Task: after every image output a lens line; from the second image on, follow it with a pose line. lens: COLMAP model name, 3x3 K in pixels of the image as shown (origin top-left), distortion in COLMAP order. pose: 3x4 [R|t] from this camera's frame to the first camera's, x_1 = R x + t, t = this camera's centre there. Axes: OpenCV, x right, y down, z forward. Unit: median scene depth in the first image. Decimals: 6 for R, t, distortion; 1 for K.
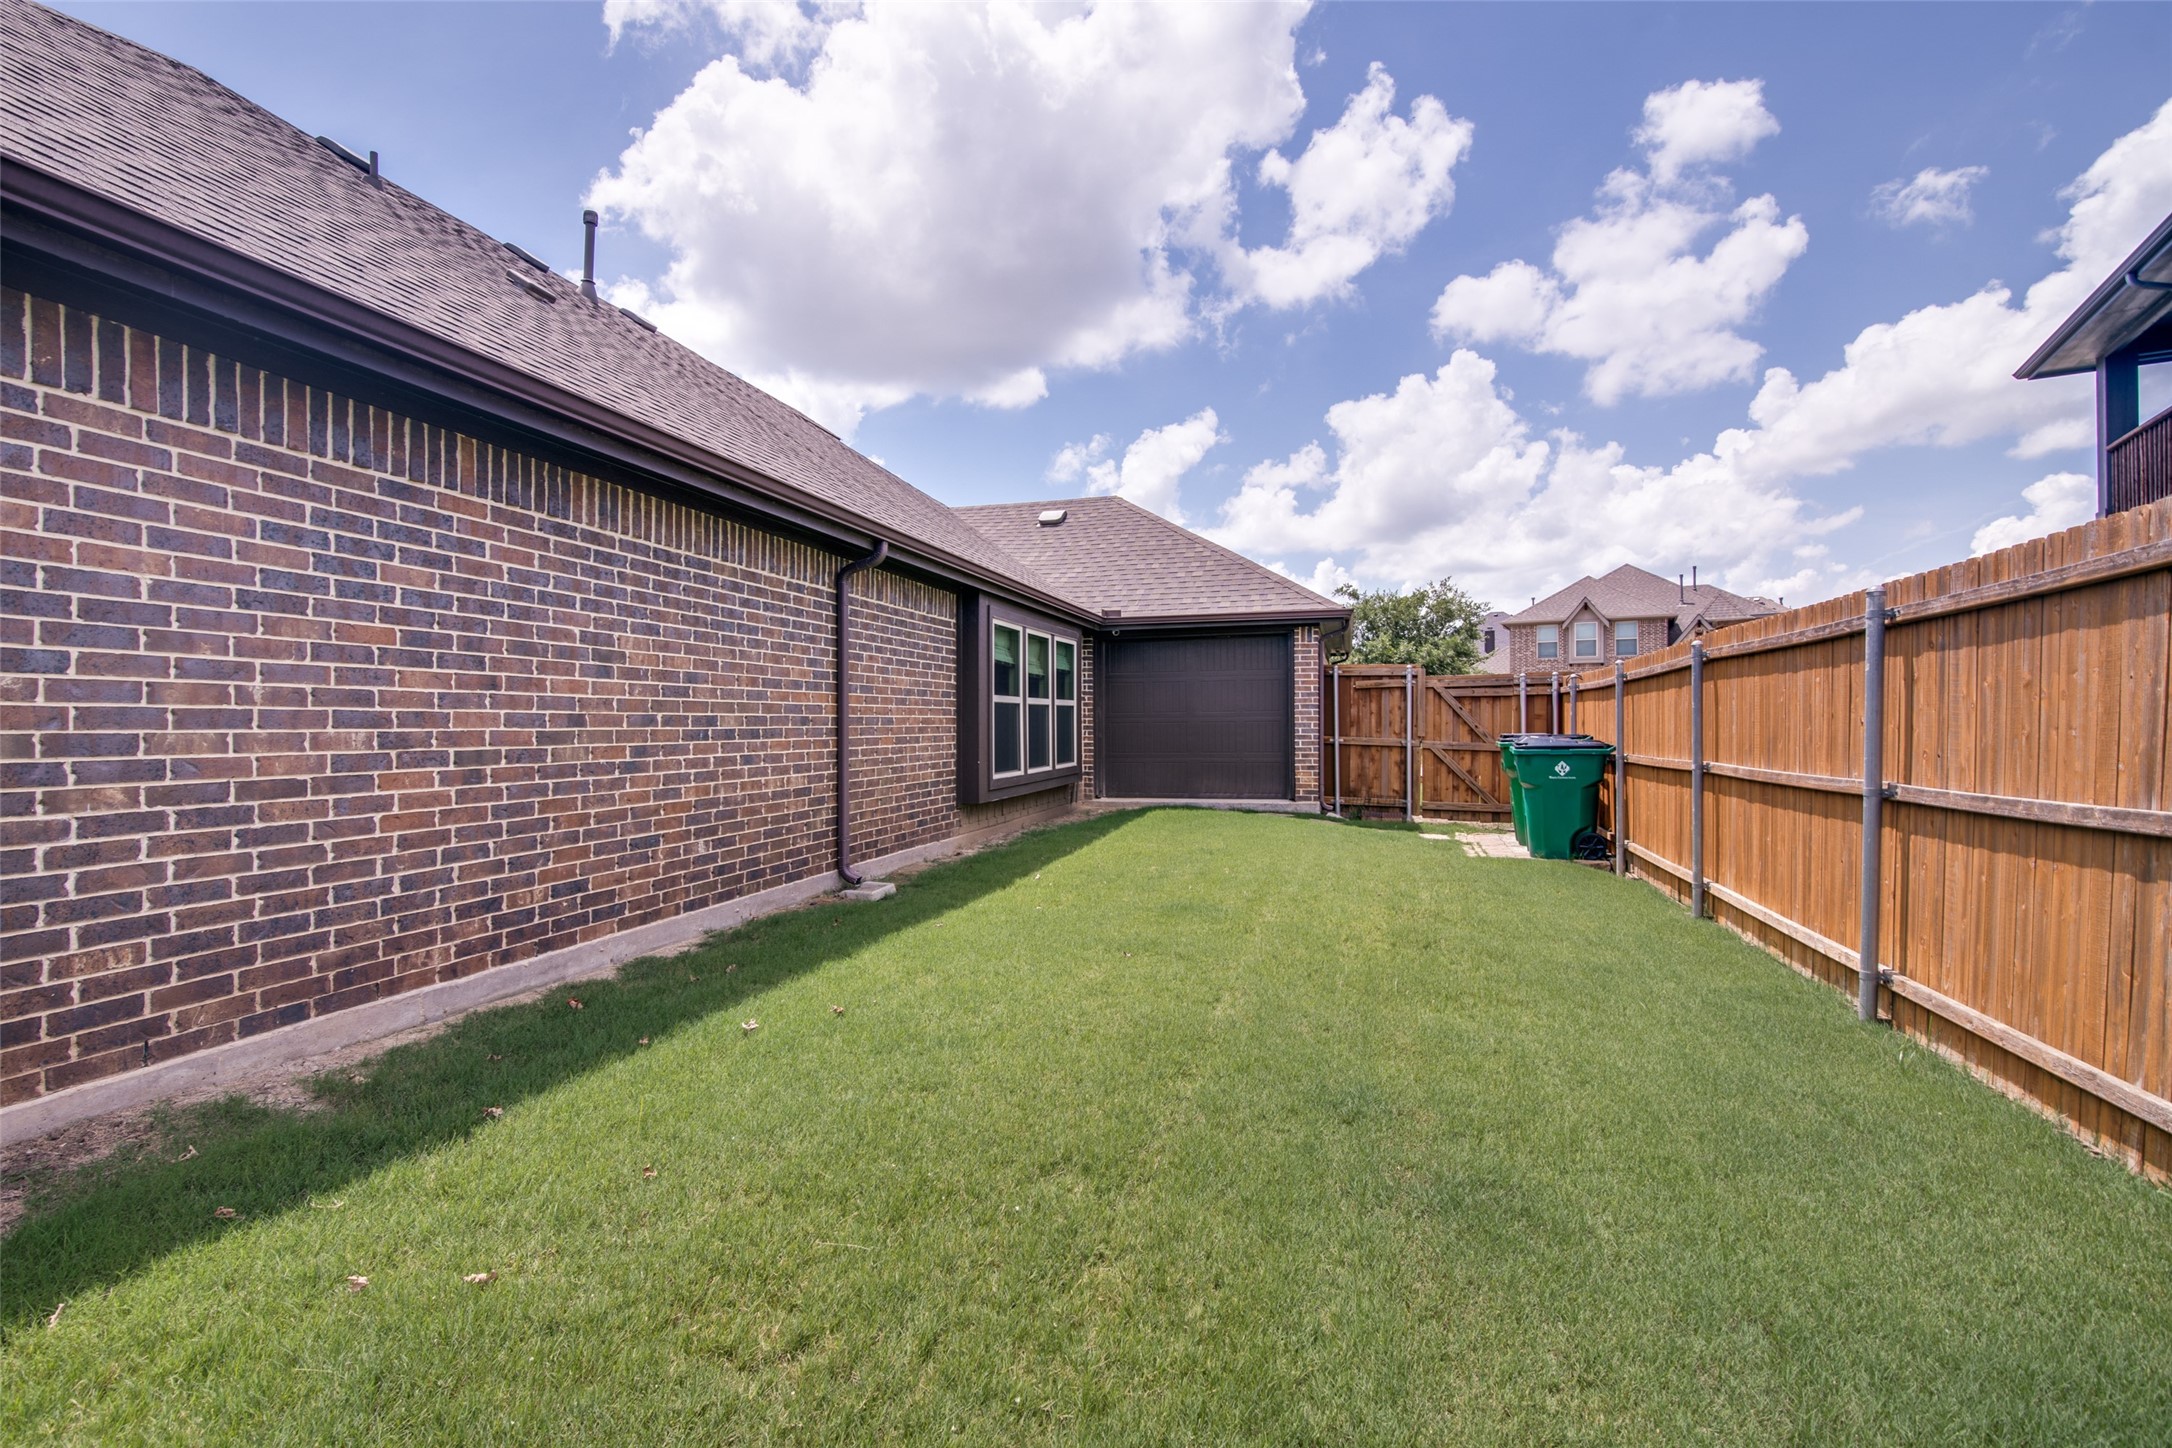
lens RADIAL K [[1003.8, 0, 1090.5], [0, 1003.8, 740.7], [0, 0, 1]] dist [-0.020127, 0.000666]
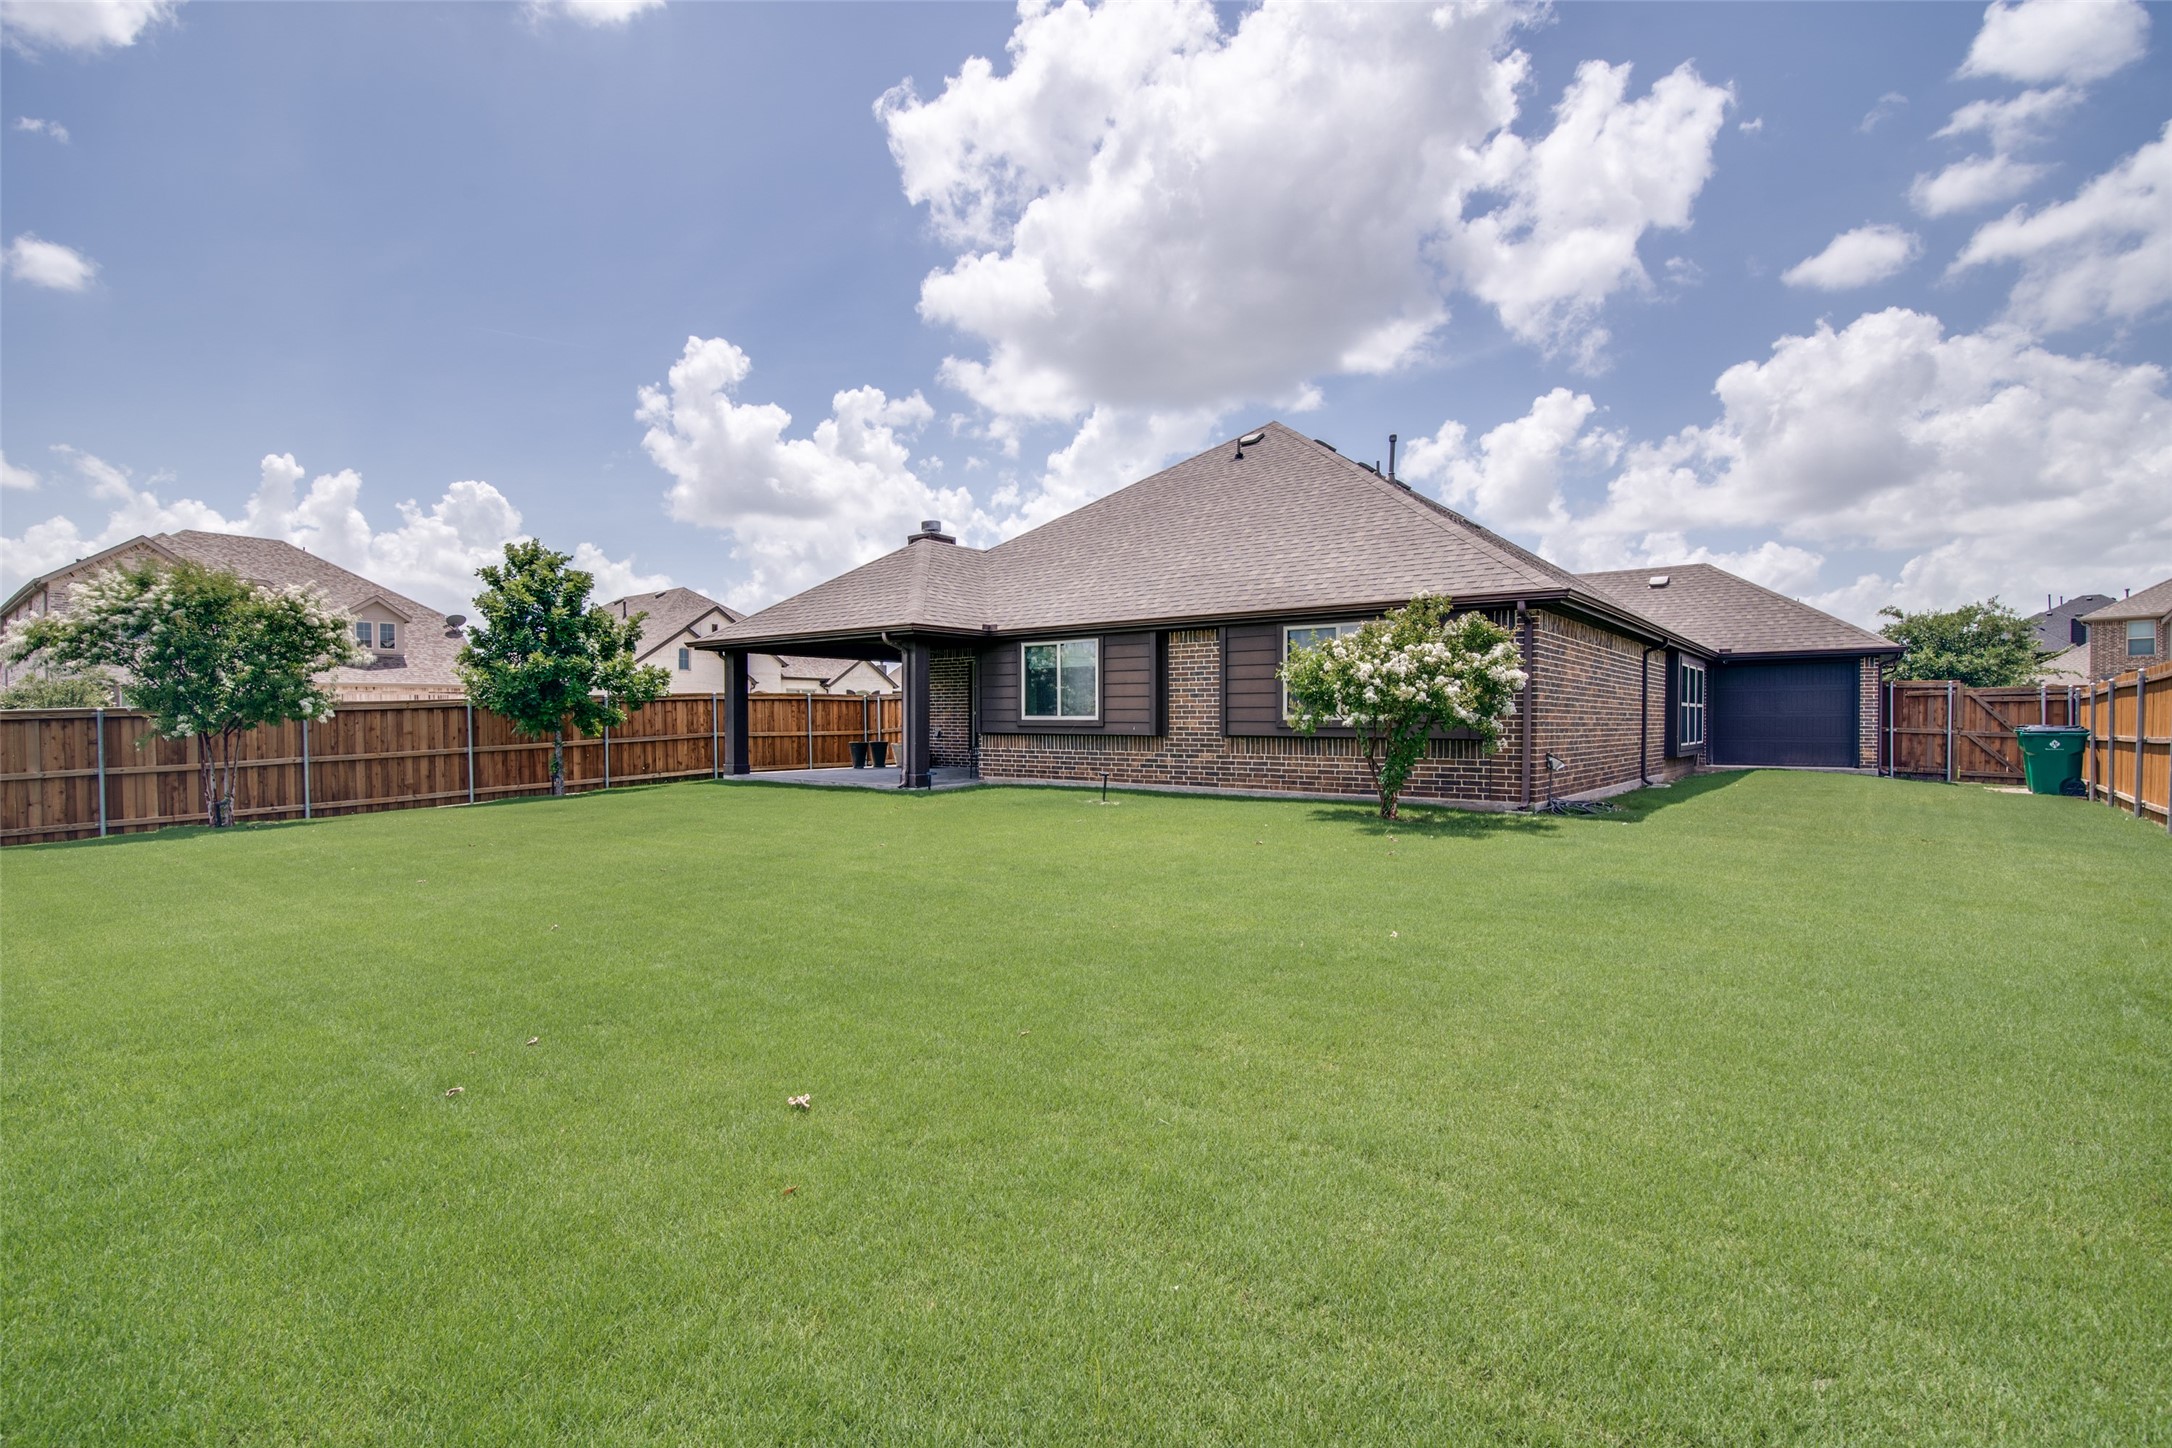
lens RADIAL K [[1008.8, 0, 1075.2], [0, 1008.8, 733.5], [0, 0, 1]] dist [-0.021523, 0.001565]
pose [[0.912553, 0.012434, -0.408770, -0.281961], [-0.013936, 0.999903, -0.000698, 0.024330], [0.408722, 0.006334, 0.912637, -0.933667]]
